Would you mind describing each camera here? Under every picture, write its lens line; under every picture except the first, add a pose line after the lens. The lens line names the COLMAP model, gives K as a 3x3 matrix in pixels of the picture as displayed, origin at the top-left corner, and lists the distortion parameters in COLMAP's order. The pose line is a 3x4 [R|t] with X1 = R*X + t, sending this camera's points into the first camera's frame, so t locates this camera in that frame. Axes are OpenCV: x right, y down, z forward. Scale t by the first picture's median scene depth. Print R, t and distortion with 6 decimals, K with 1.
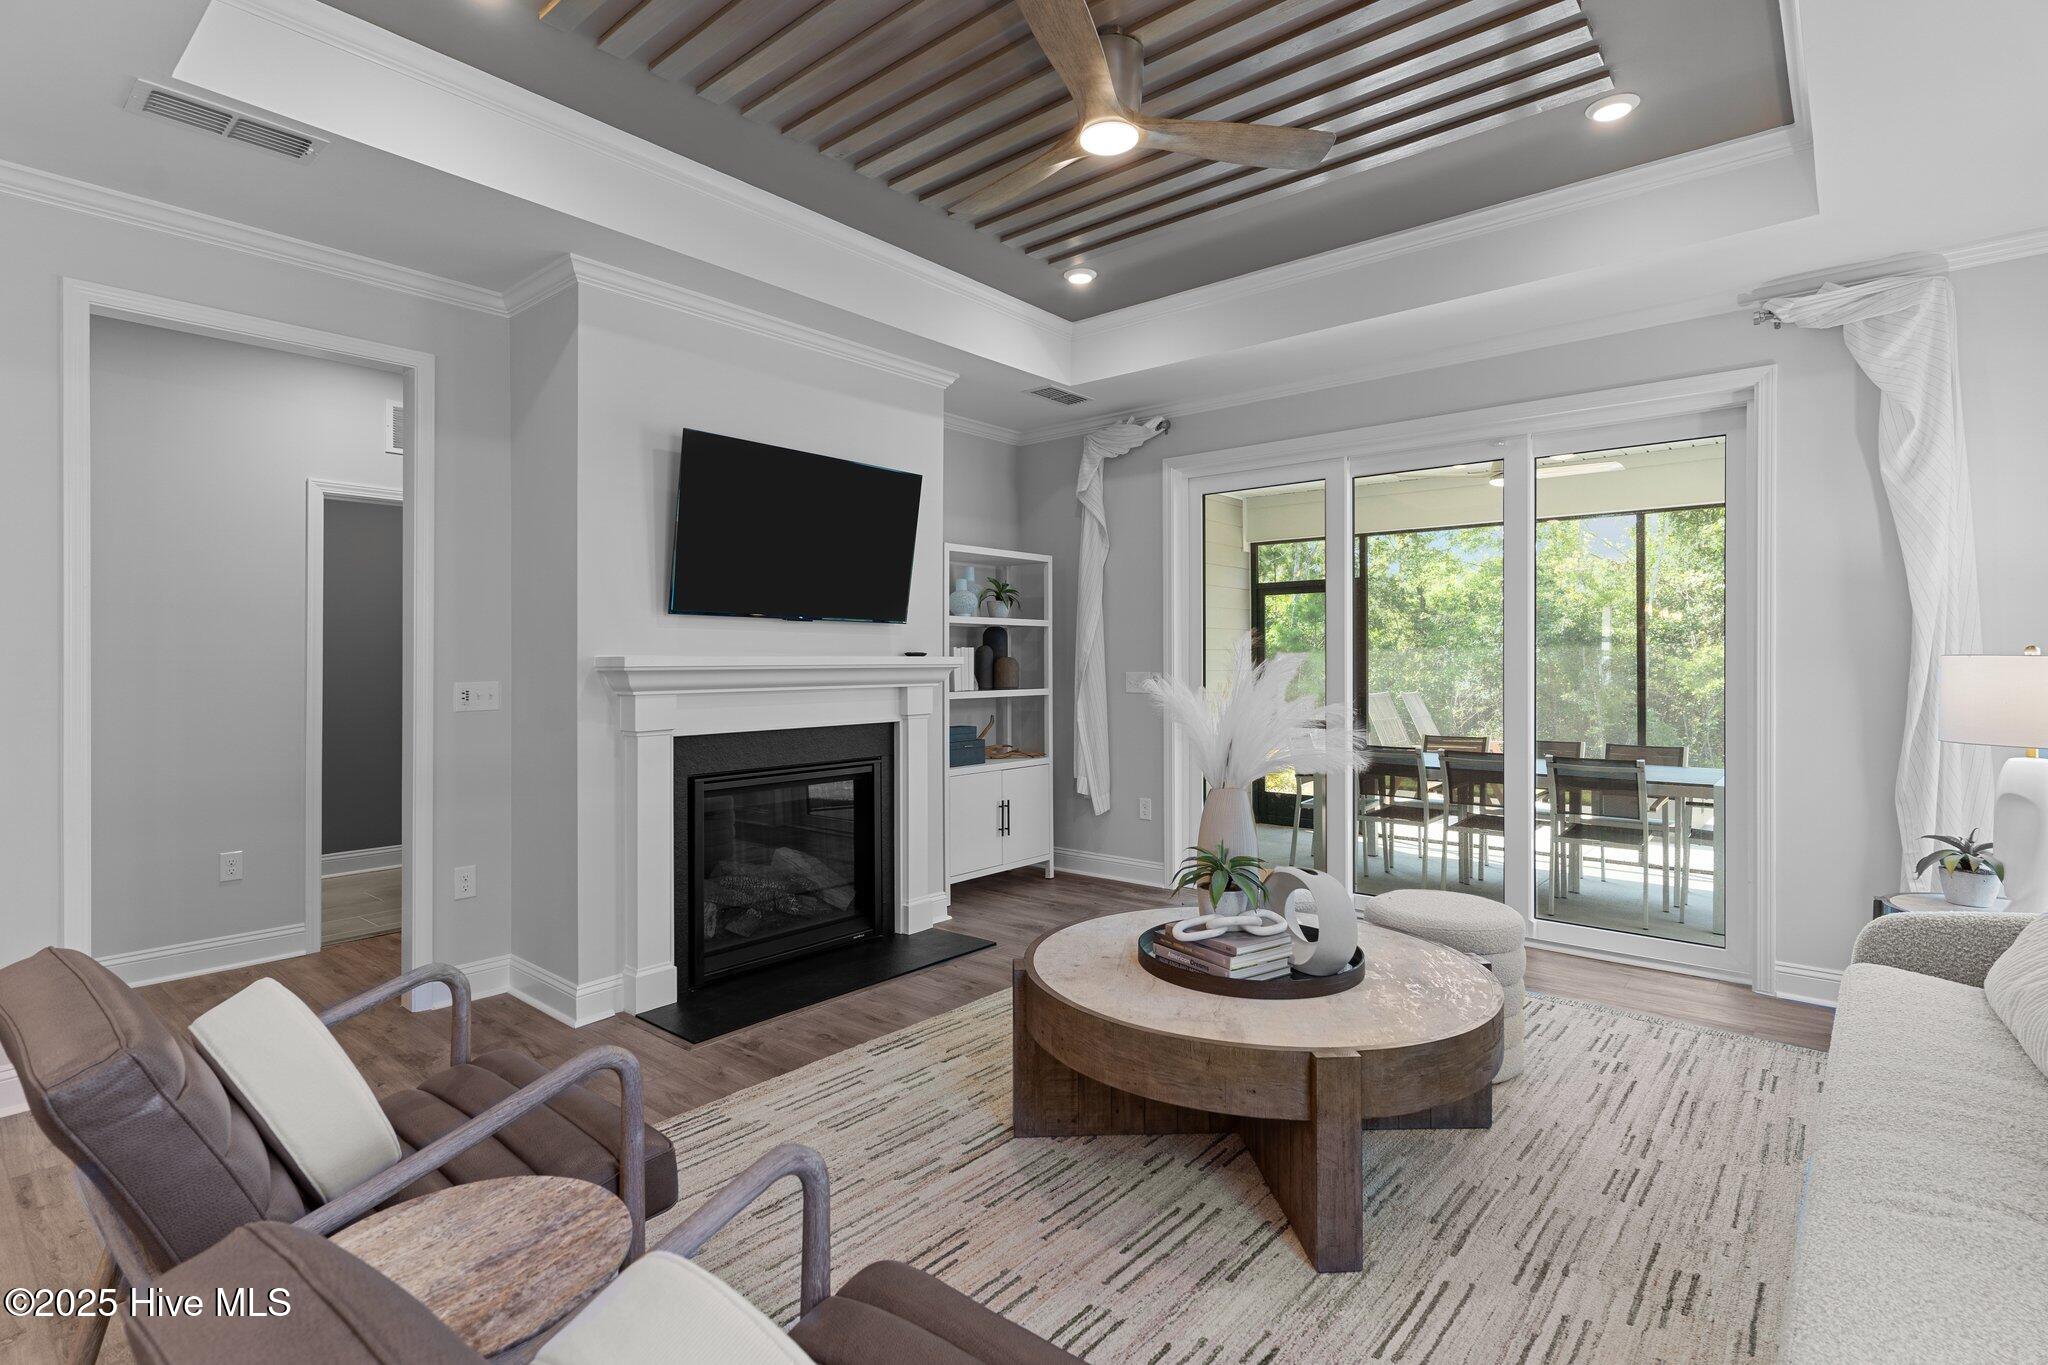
lens RADIAL K [[987.8, 0, 1012.6], [0, 987.8, 667.3], [0, 0, 1]] dist [0.001543, -0.000209]
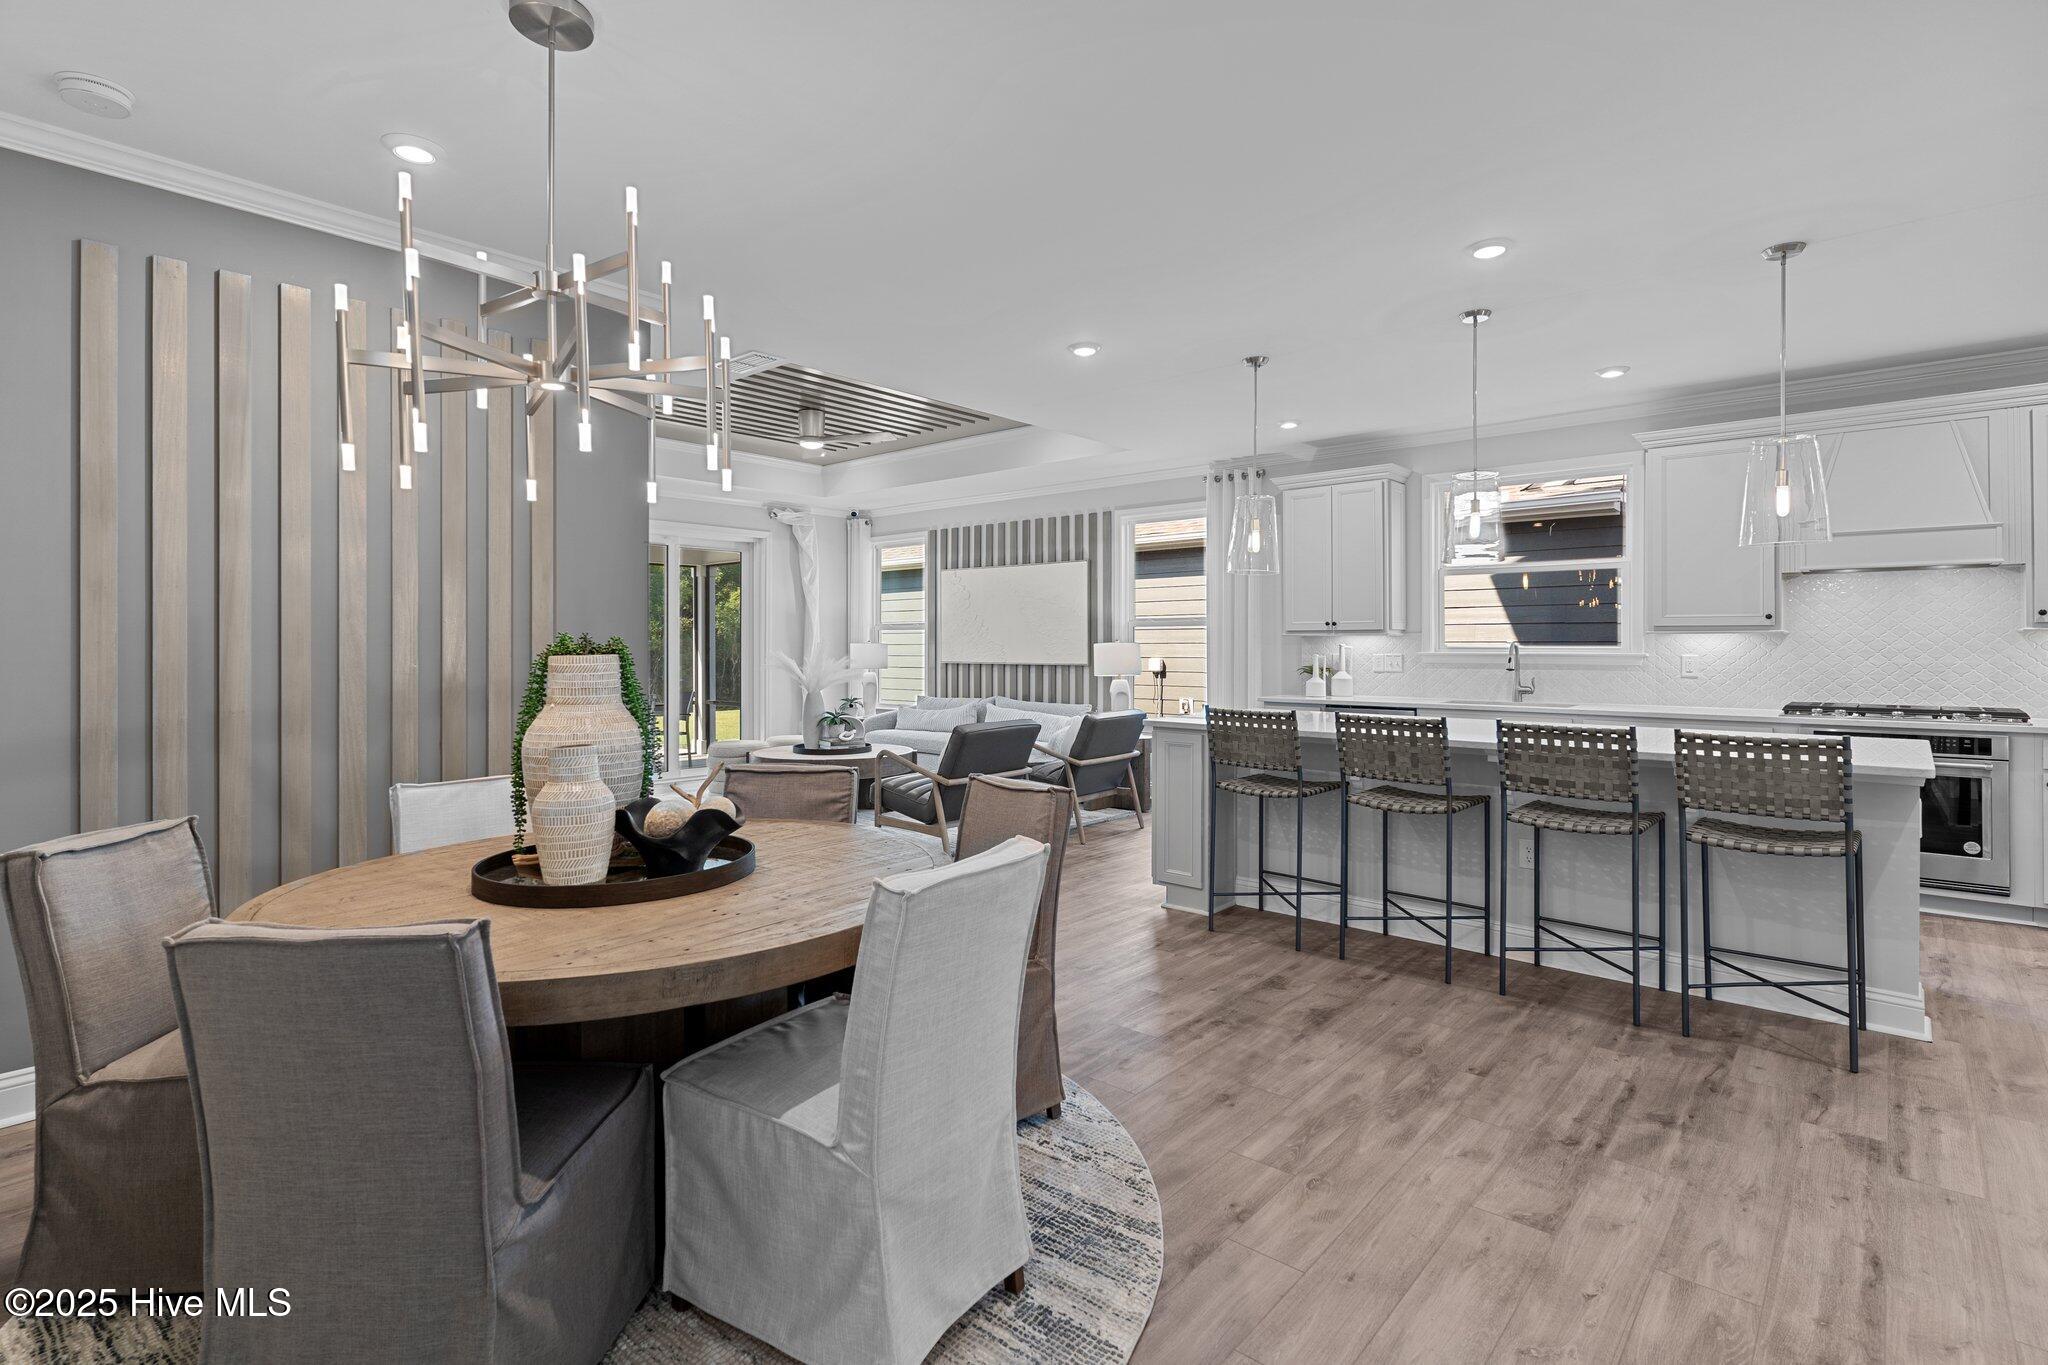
lens RADIAL K [[986.0, 0, 1019.4], [0, 986.0, 652.4], [0, 0, 1]] dist [0.002659, -0.000587]
pose [[0.010310, -0.009214, 0.999904, -2.011303], [0.000469, 0.999957, 0.009209, -0.010512], [-0.999947, 0.000374, 0.010314, 0.339478]]
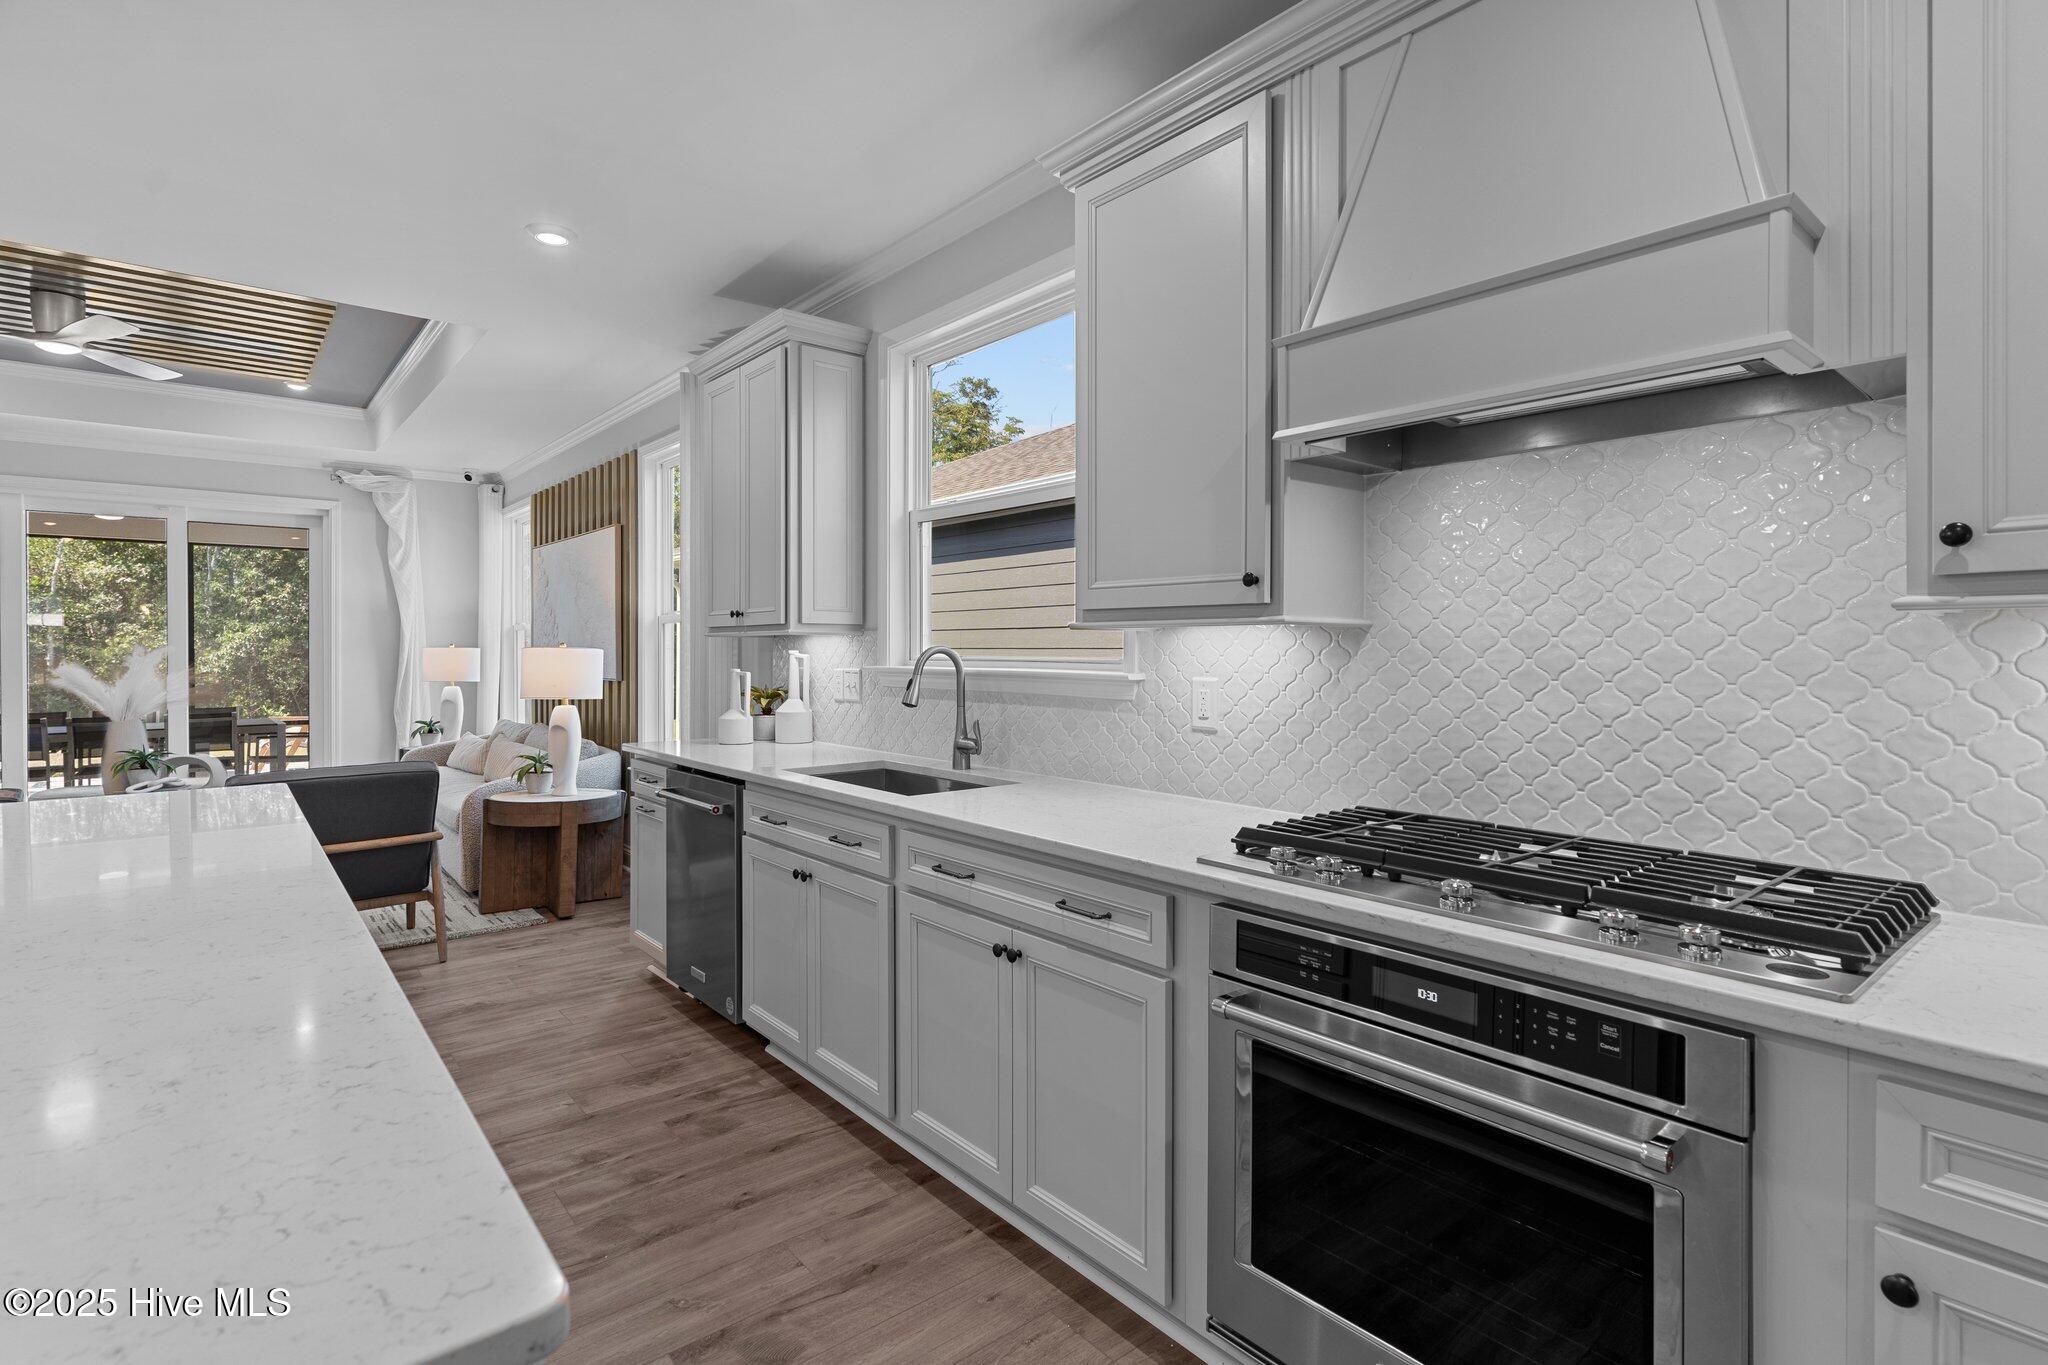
lens RADIAL K [[986.0, 0, 1019.4], [0, 986.0, 652.4], [0, 0, 1]] dist [0.002659, -0.000587]
pose [[0.170584, -0.005349, 0.985329, -1.055542], [-0.000524, 0.999985, 0.005519, -0.013050], [-0.985343, -0.001458, 0.170579, -0.763801]]
